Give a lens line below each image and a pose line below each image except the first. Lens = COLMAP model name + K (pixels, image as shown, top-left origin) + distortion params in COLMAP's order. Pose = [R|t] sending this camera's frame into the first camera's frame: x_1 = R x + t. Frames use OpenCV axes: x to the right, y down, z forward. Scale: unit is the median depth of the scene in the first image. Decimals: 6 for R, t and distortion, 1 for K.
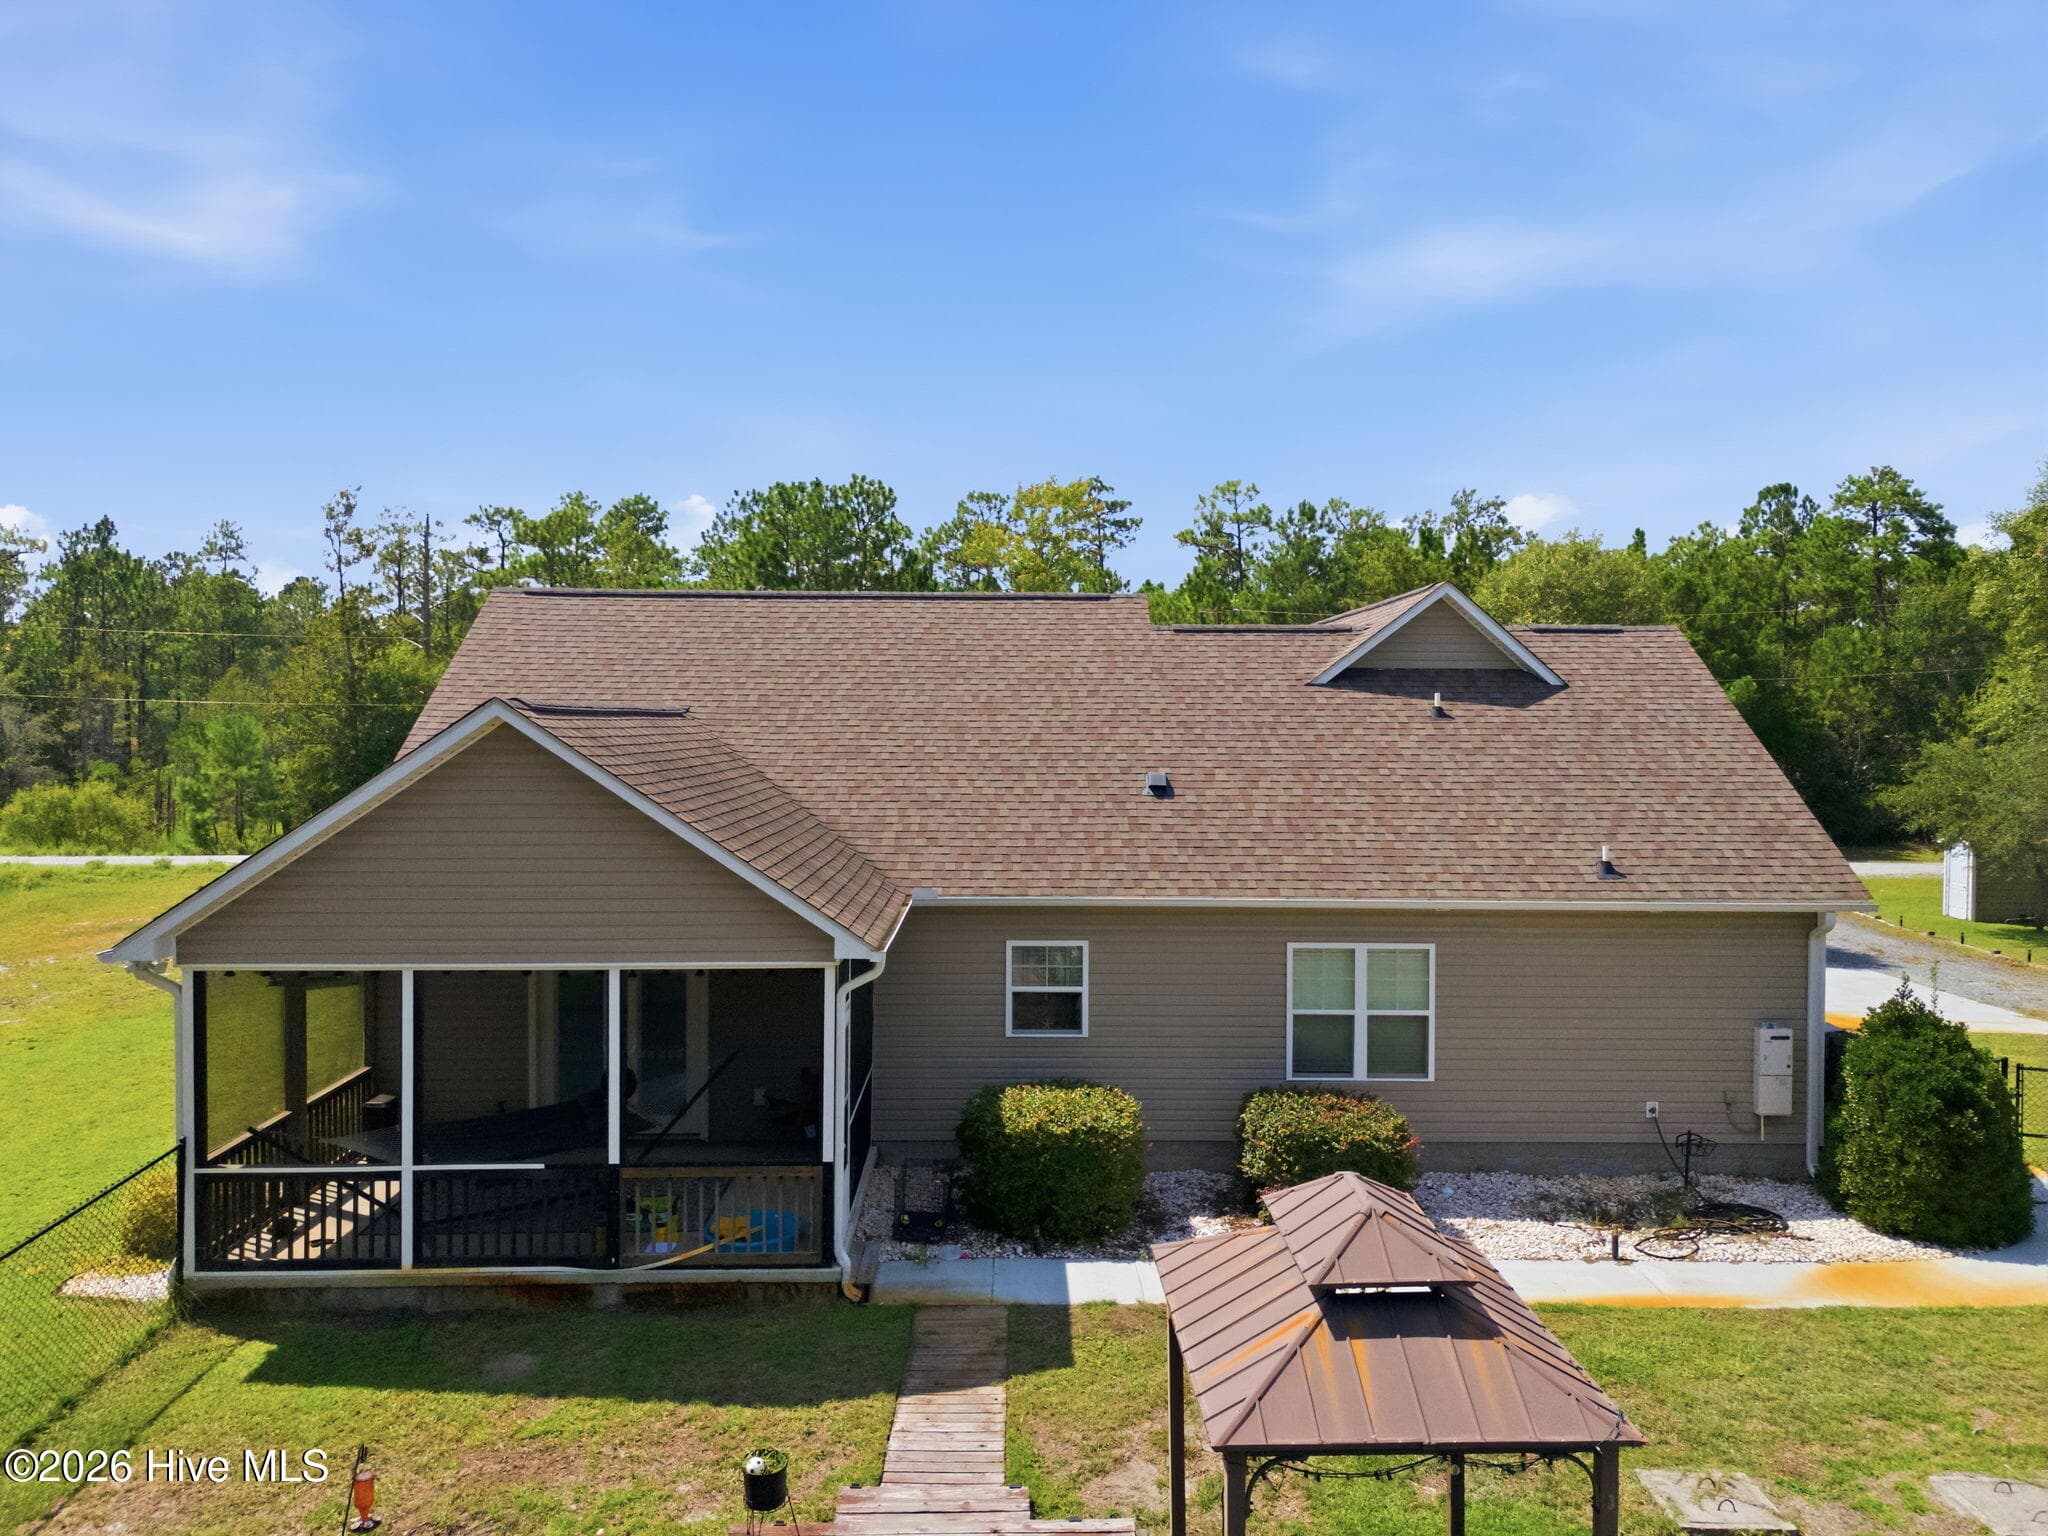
lens RADIAL K [[1522.5, 0, 1024.0], [0, 1522.5, 768.0], [0, 0, 1]] dist [0.081727, -0.073976]
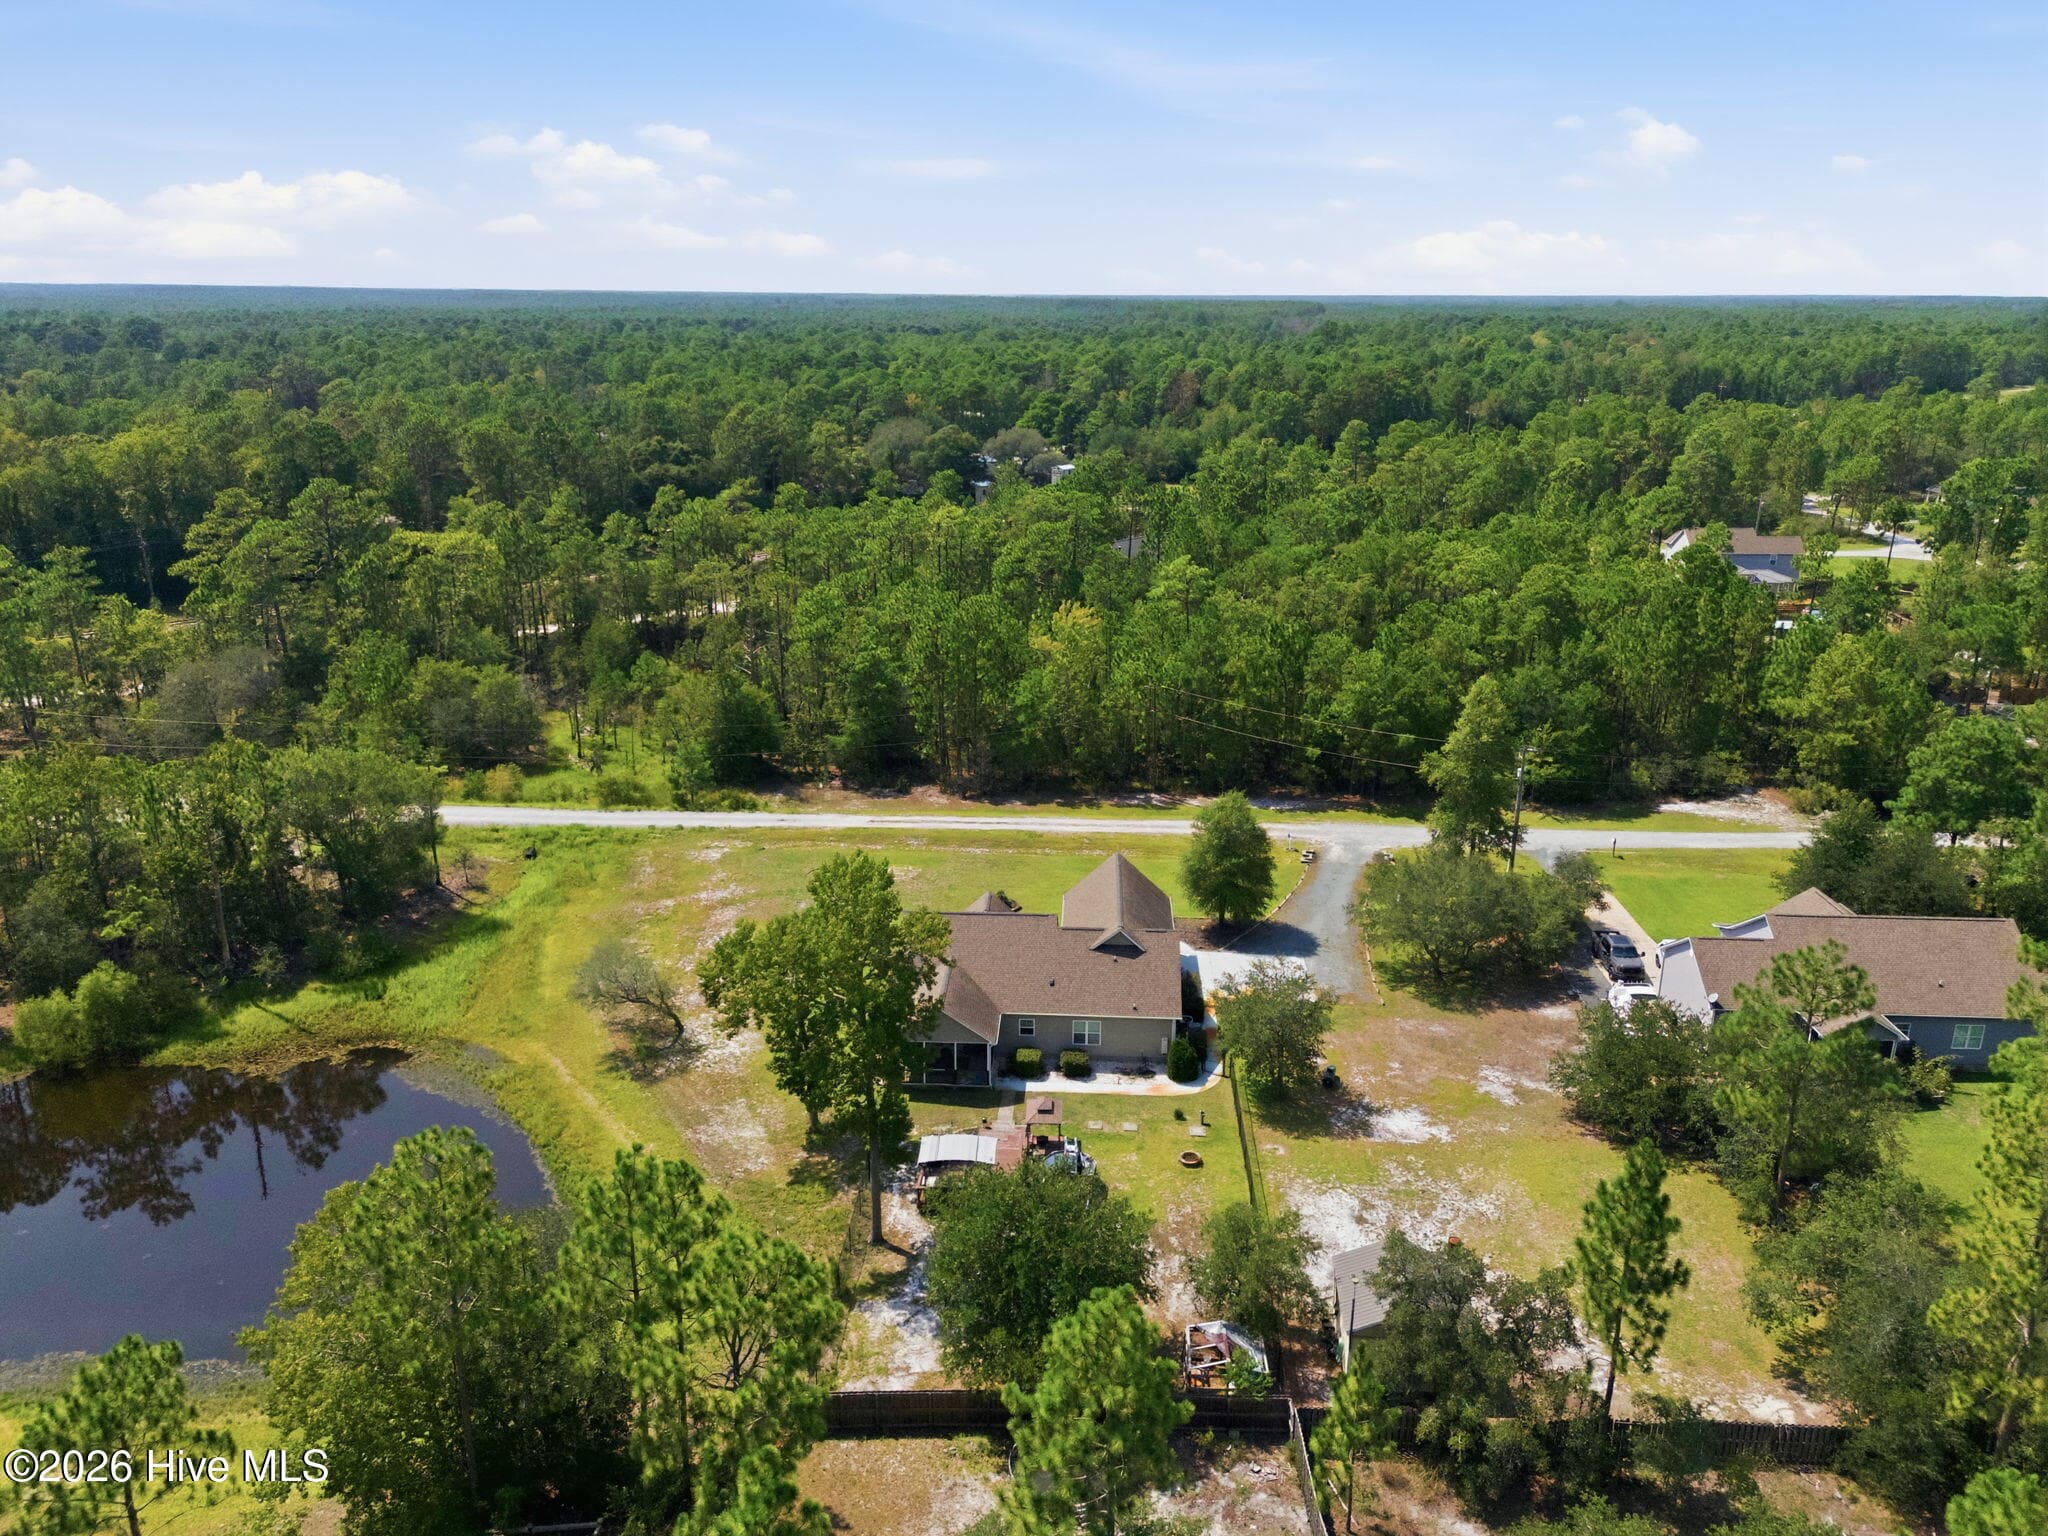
lens RADIAL K [[1522.5, 0, 1024.0], [0, 1522.5, 768.0], [0, 0, 1]] dist [0.081727, -0.073976]
pose [[0.998173, 0.019011, -0.057346, 0.369836], [-0.002731, 0.962427, 0.271527, -2.727790], [0.060353, -0.270874, 0.960721, -4.848966]]
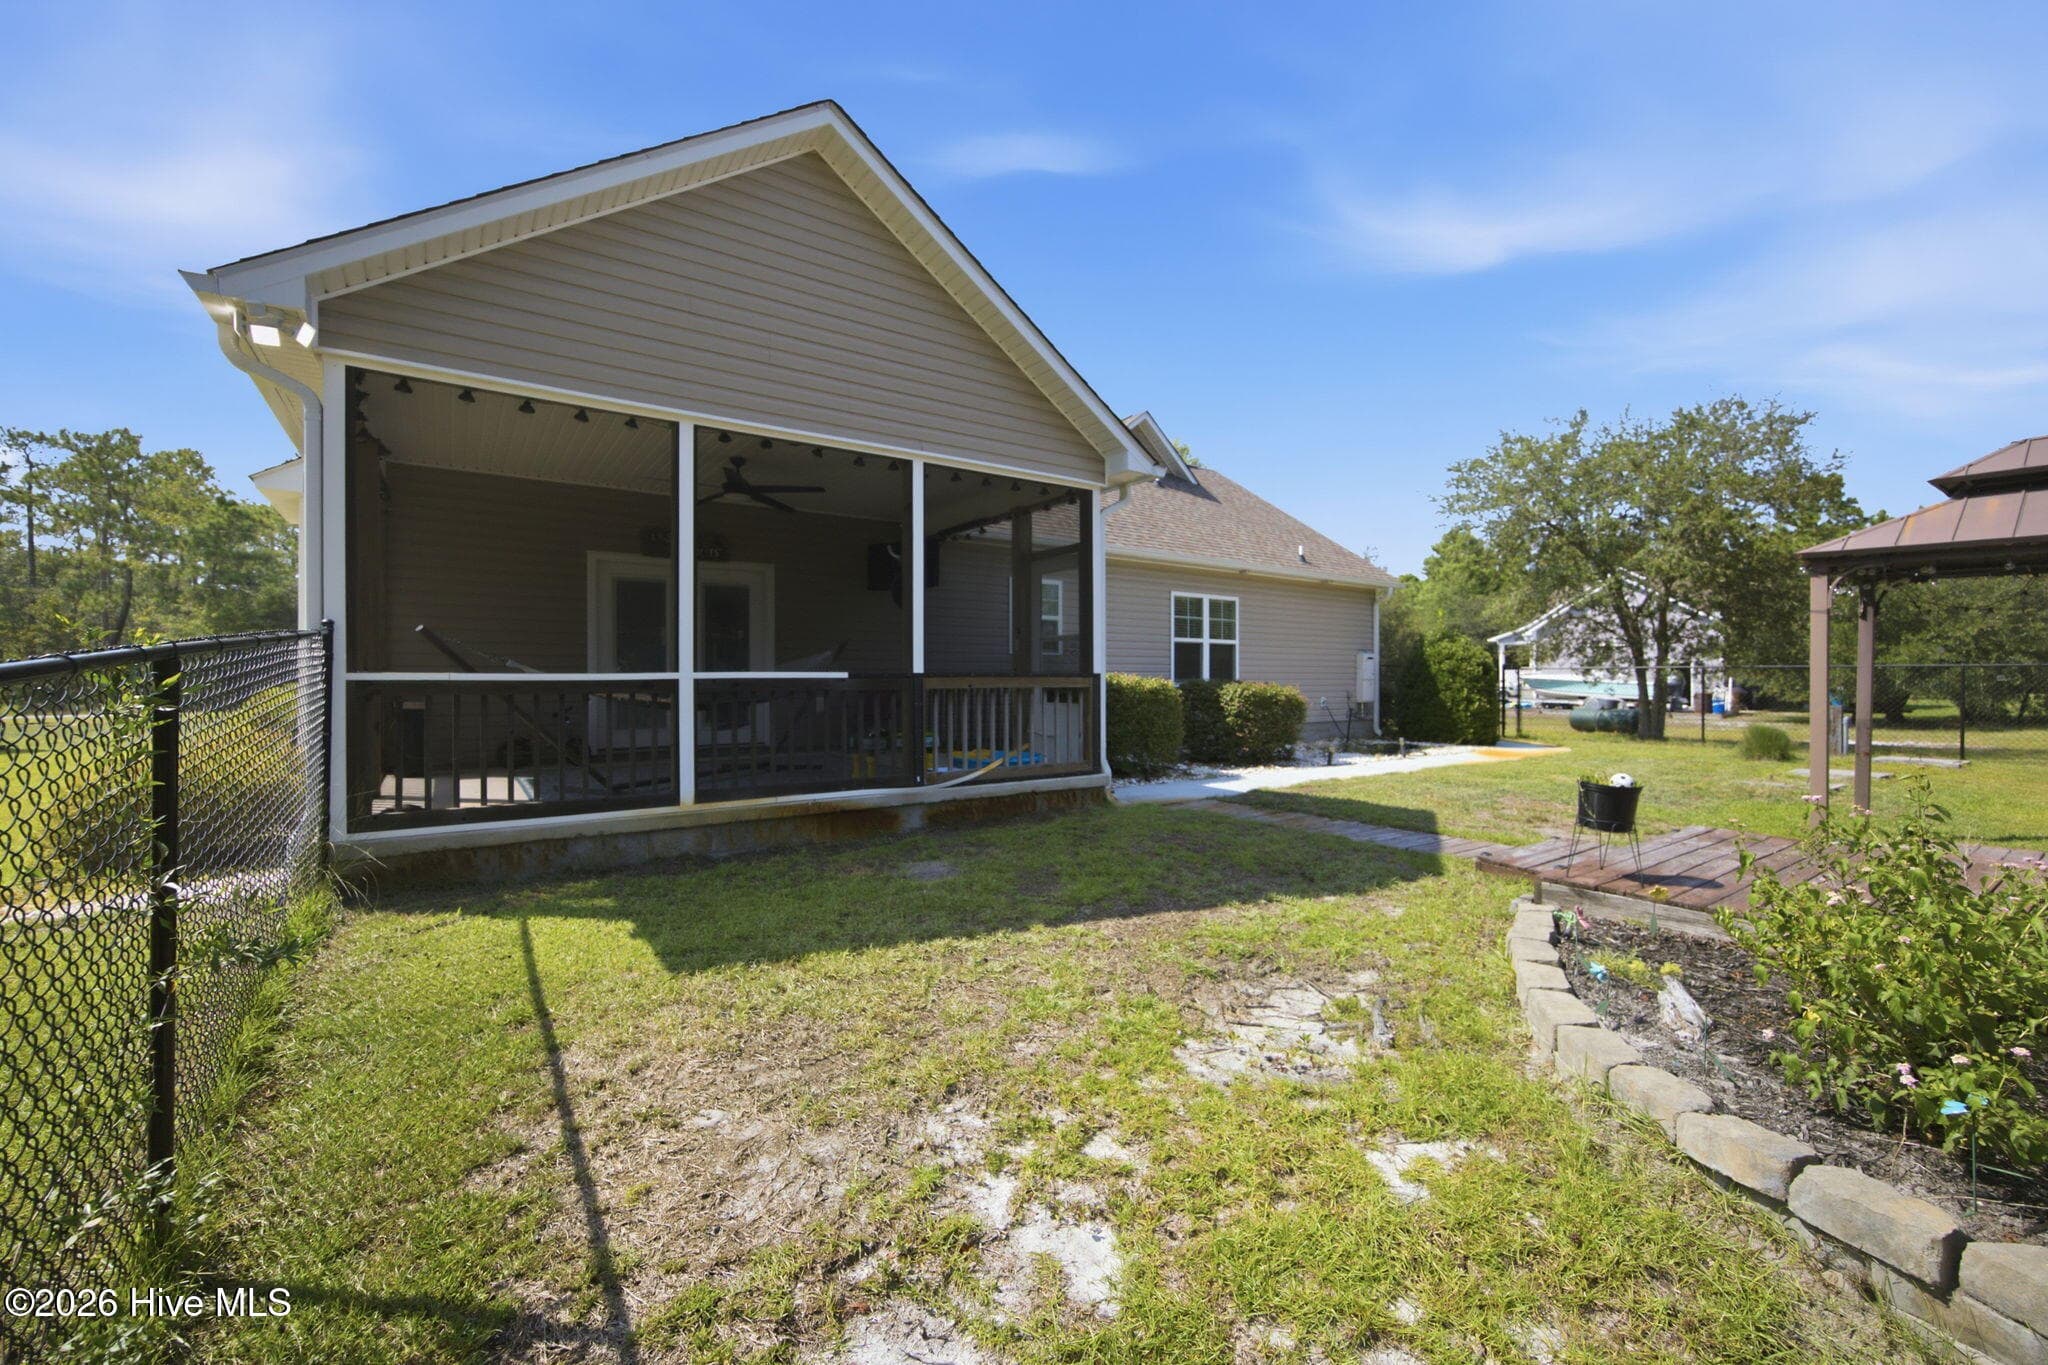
lens RADIAL K [[829.3, 0, 1024.0], [0, 829.3, 682.5], [0, 0, 1]] dist [-0.001674, 0.000020]
pose [[0.824627, -0.007187, 0.565631, -0.492625], [0.024409, 0.999440, -0.022887, 0.274478], [-0.565150, 0.032680, 0.824341, 0.553158]]
